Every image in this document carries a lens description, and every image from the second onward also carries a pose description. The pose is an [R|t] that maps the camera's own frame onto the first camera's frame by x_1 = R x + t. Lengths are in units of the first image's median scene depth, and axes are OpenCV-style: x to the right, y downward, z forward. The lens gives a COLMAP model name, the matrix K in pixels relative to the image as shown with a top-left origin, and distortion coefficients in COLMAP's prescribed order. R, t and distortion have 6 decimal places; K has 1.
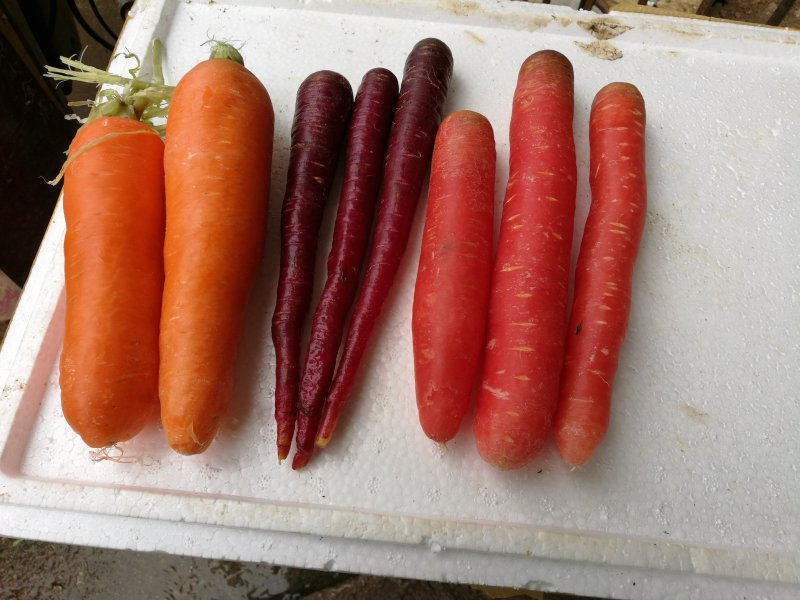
lens RADIAL K [[636.5, 0, 396.9], [0, 636.5, 299.6], [0, 0, 1]] dist [-0.040604, 0.055460]
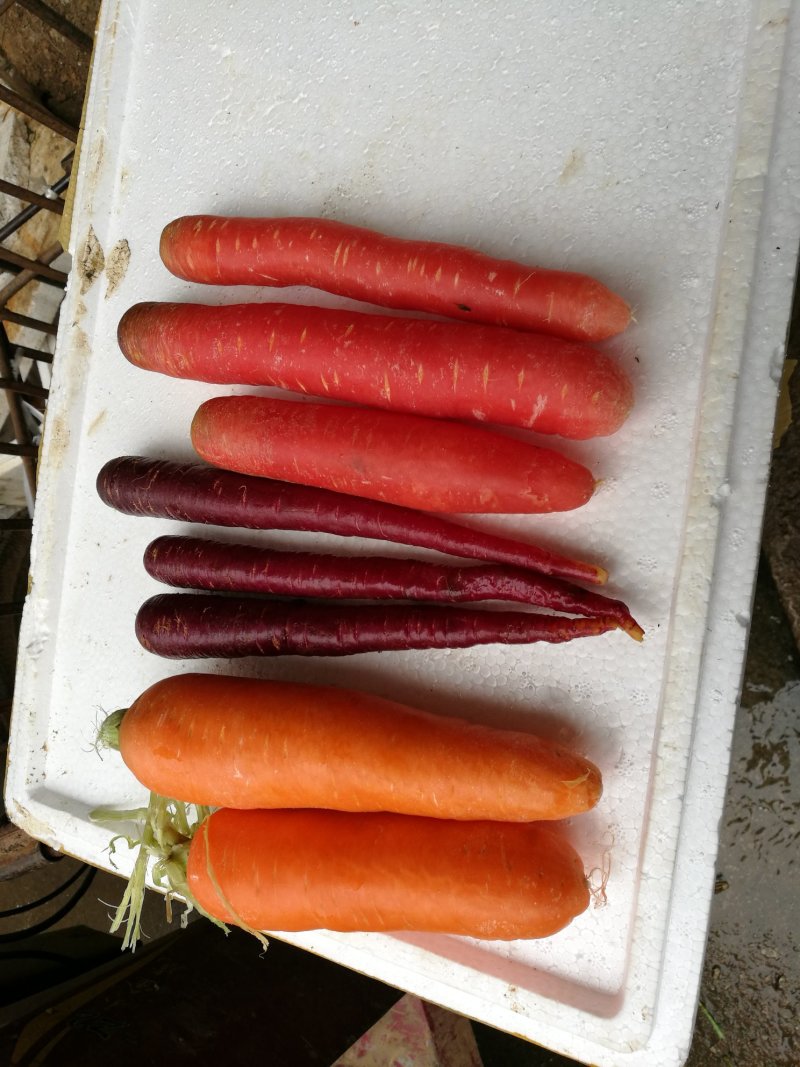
lens RADIAL K [[848.9, 0, 402.4], [0, 848.9, 536.5], [0, 0, 1]] dist [-0.040604, 0.055460]
pose [[0.029996, -0.999524, -0.007224, -0.002753], [0.999351, 0.030134, -0.019732, -0.001921], [0.019940, -0.006627, 0.999779, -0.092234]]
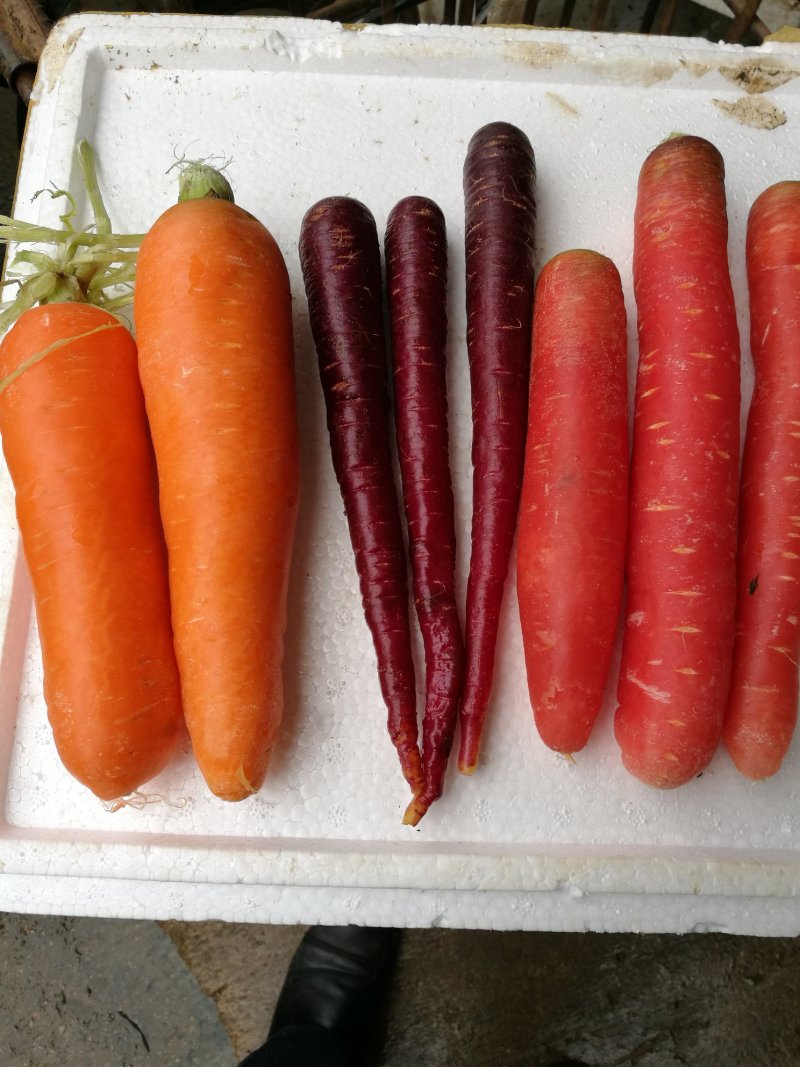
lens RADIAL K [[848.9, 0, 392.2], [0, 848.9, 525.9], [0, 0, 1]] dist [-0.040604, 0.055460]
pose [[0.997784, -0.065705, 0.010514, -0.128547], [0.062370, 0.978552, 0.196331, -0.234147], [-0.023188, -0.195240, 0.980481, 0.082539]]
